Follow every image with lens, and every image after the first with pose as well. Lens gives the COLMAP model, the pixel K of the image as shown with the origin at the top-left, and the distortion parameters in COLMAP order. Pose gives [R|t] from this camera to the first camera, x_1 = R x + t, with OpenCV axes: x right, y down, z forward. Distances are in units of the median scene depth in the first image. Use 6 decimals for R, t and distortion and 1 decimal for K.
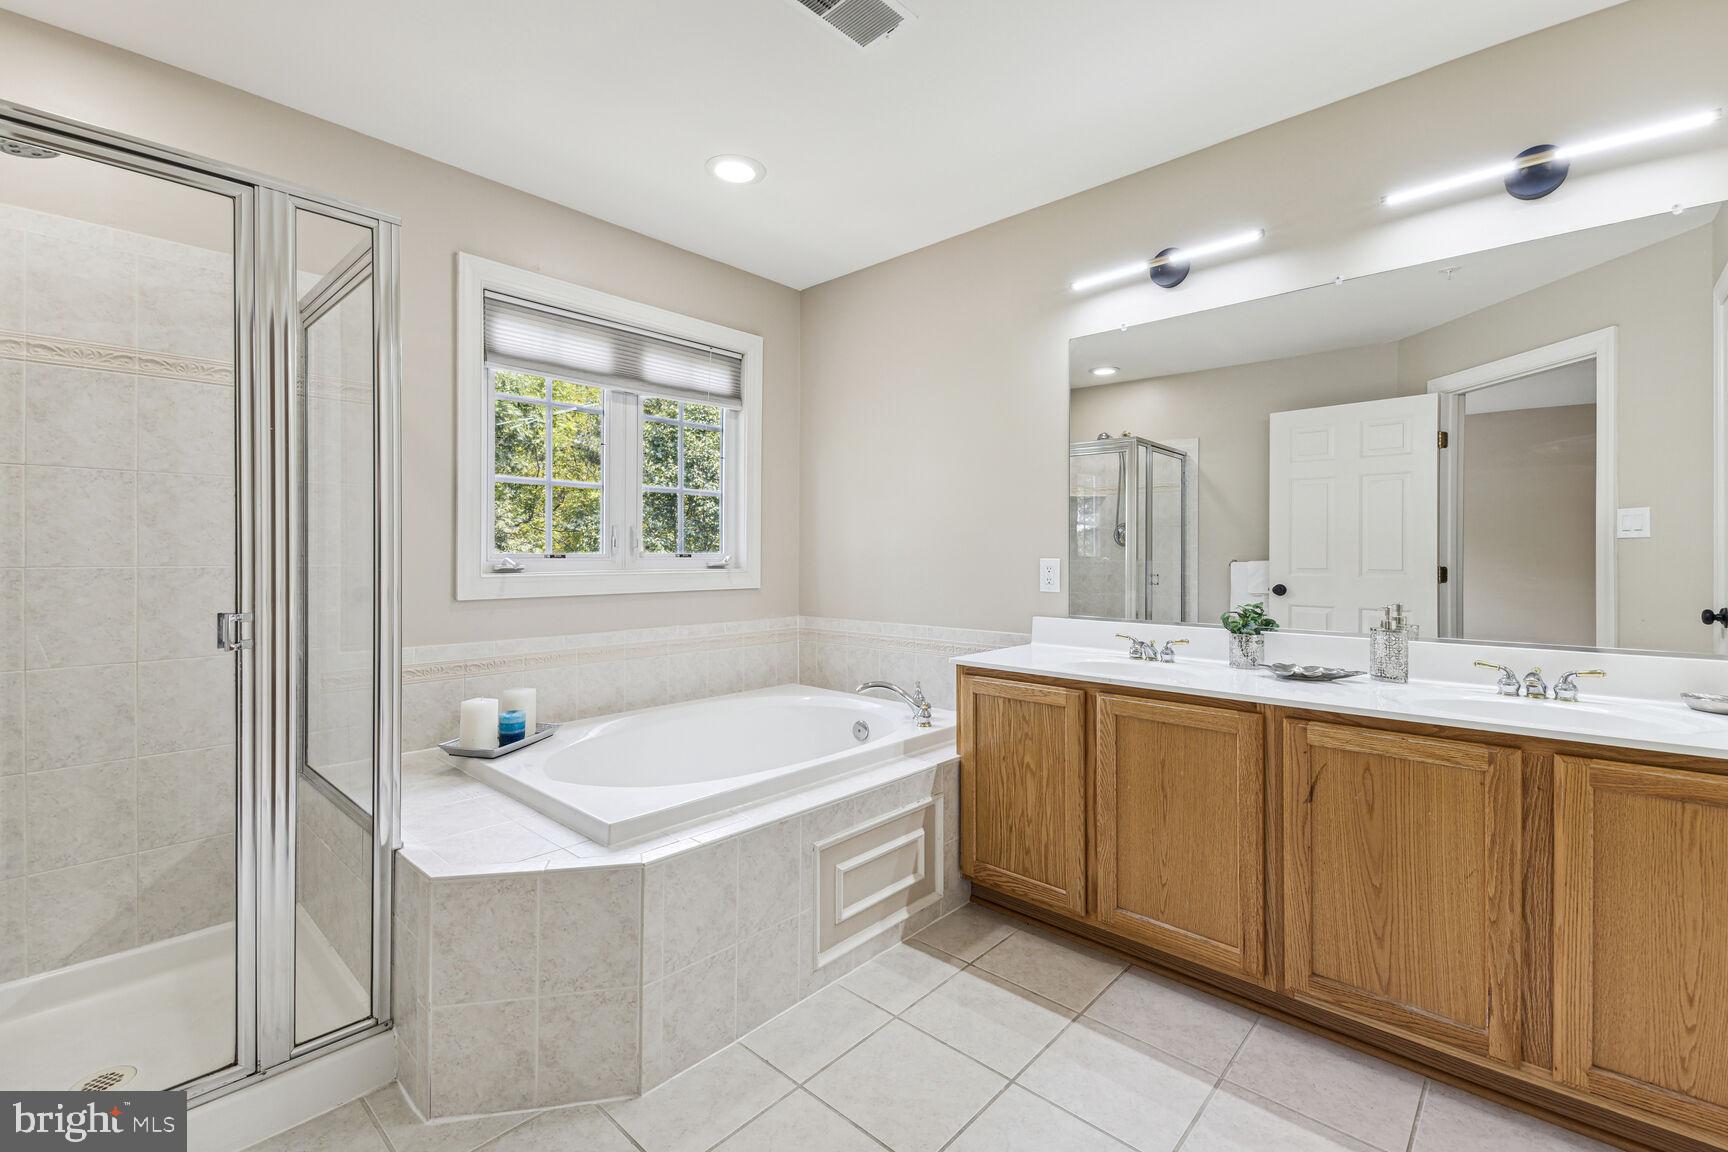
lens RADIAL K [[748.1, 0, 857.4], [0, 748.1, 555.0], [0, 0, 1]] dist [-0.001091, -0.000455]
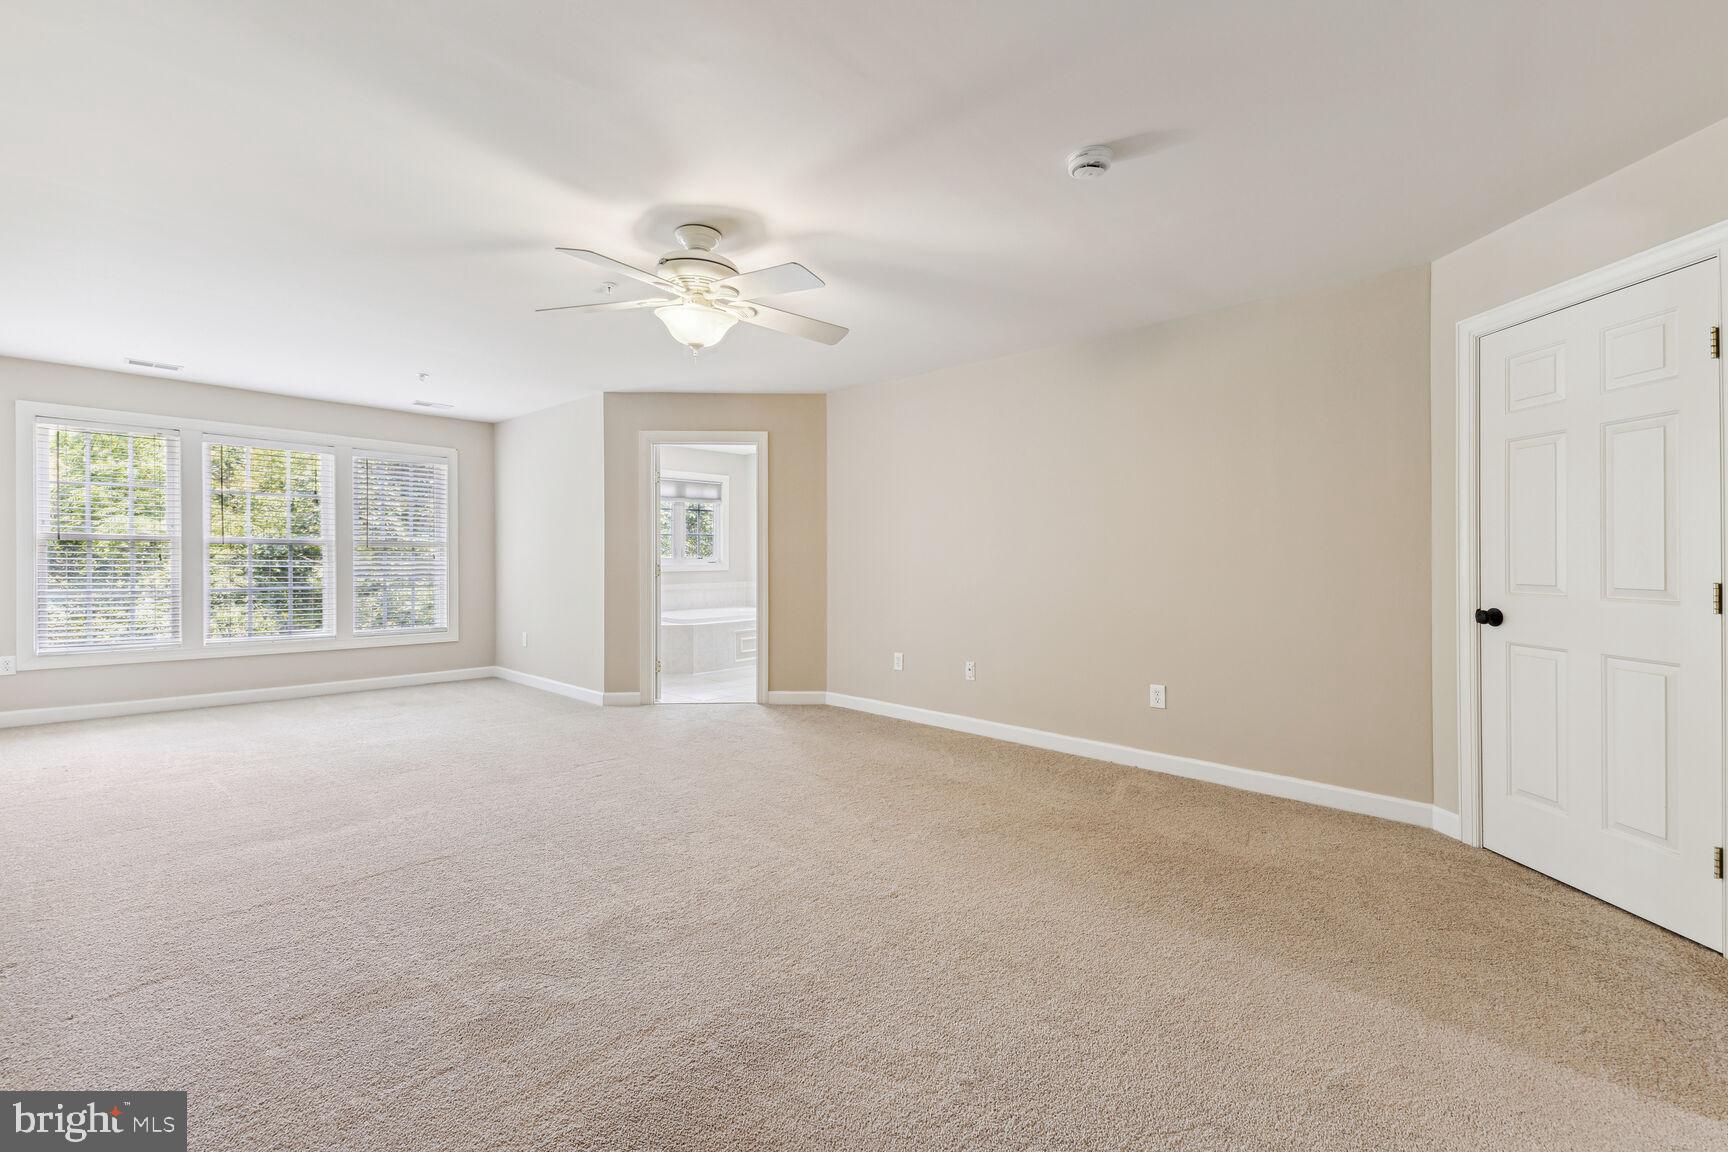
lens RADIAL K [[733.9, 0, 852.6], [0, 733.9, 562.5], [0, 0, 1]] dist [0.042010, -0.014401]
pose [[0.999888, -0.002195, -0.014837, 0.505983], [0.002289, 0.999977, 0.006315, 0.001343], [0.014823, -0.006348, 0.999870, -2.320479]]
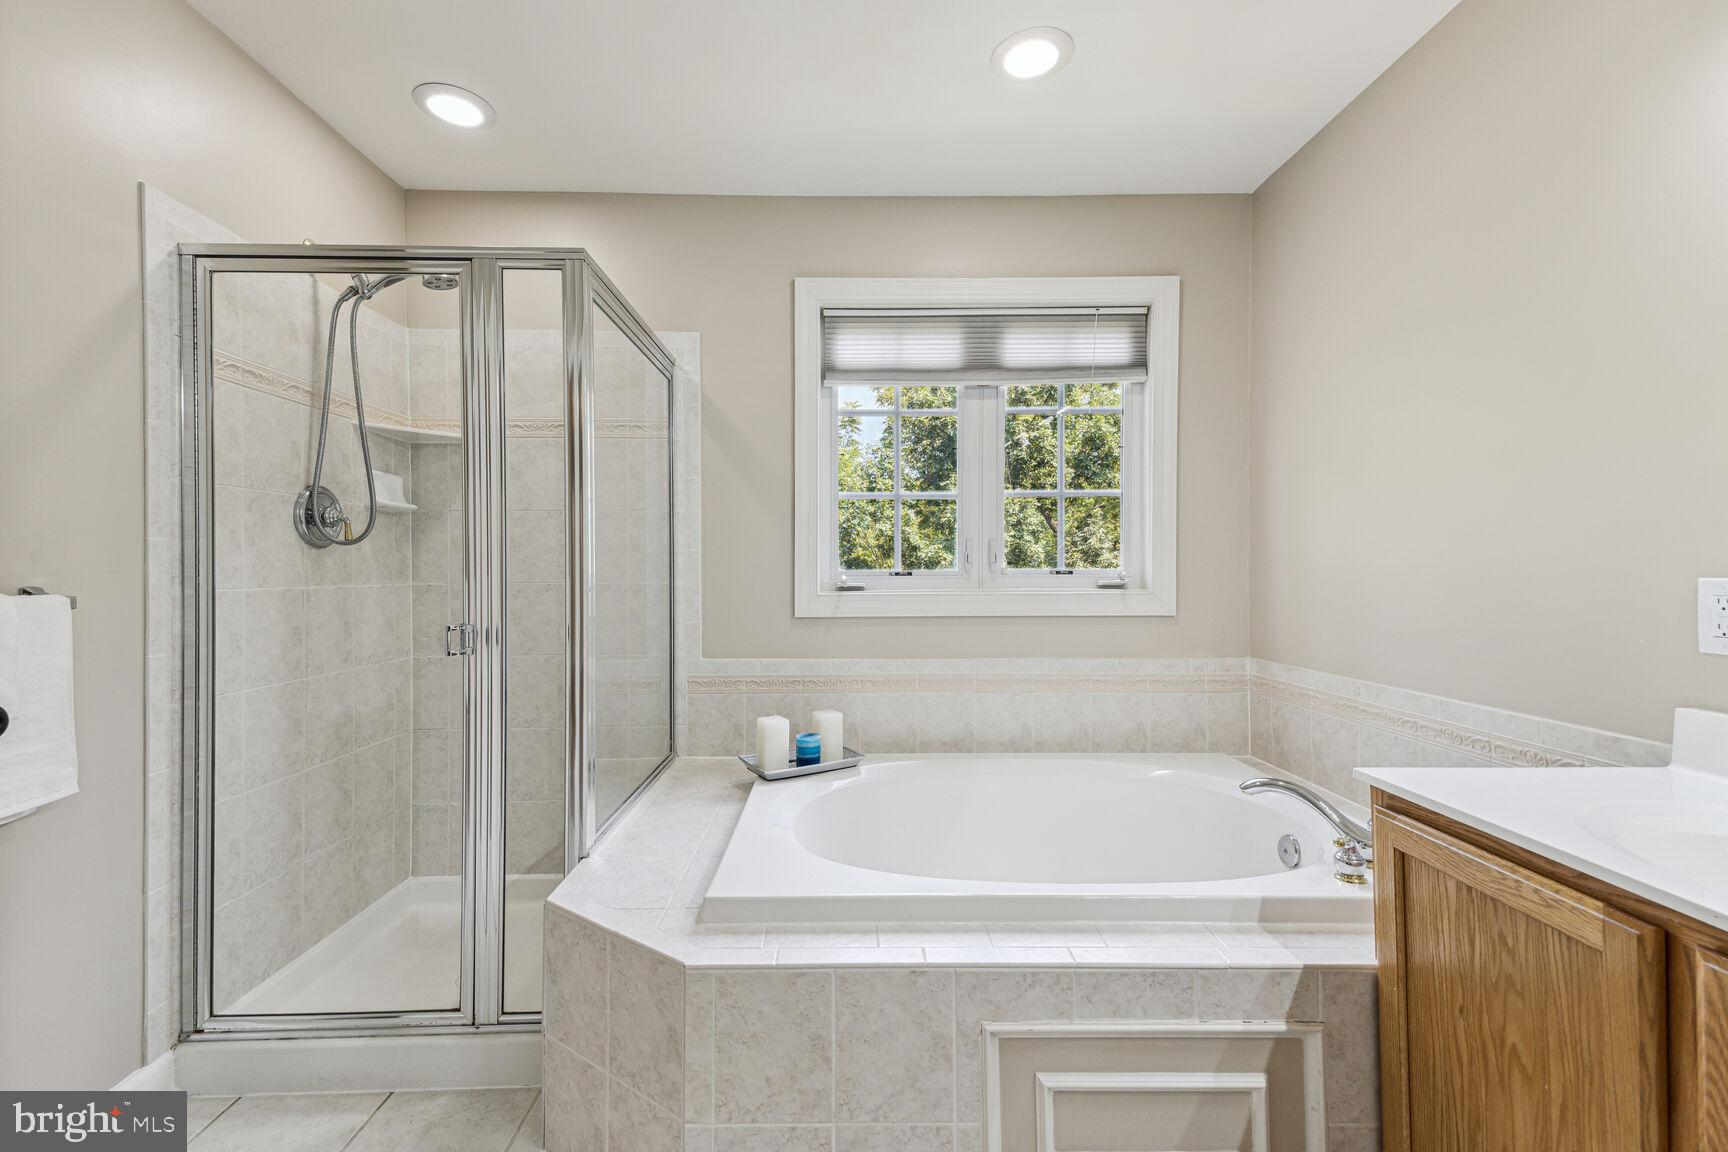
lens RADIAL K [[733.9, 0, 852.6], [0, 733.9, 562.5], [0, 0, 1]] dist [0.042010, -0.014401]
pose [[0.680962, -0.011070, -0.732235, 0.273380], [0.005599, 0.999935, -0.009910, -0.004158], [0.732298, 0.002648, 0.680979, 0.385655]]
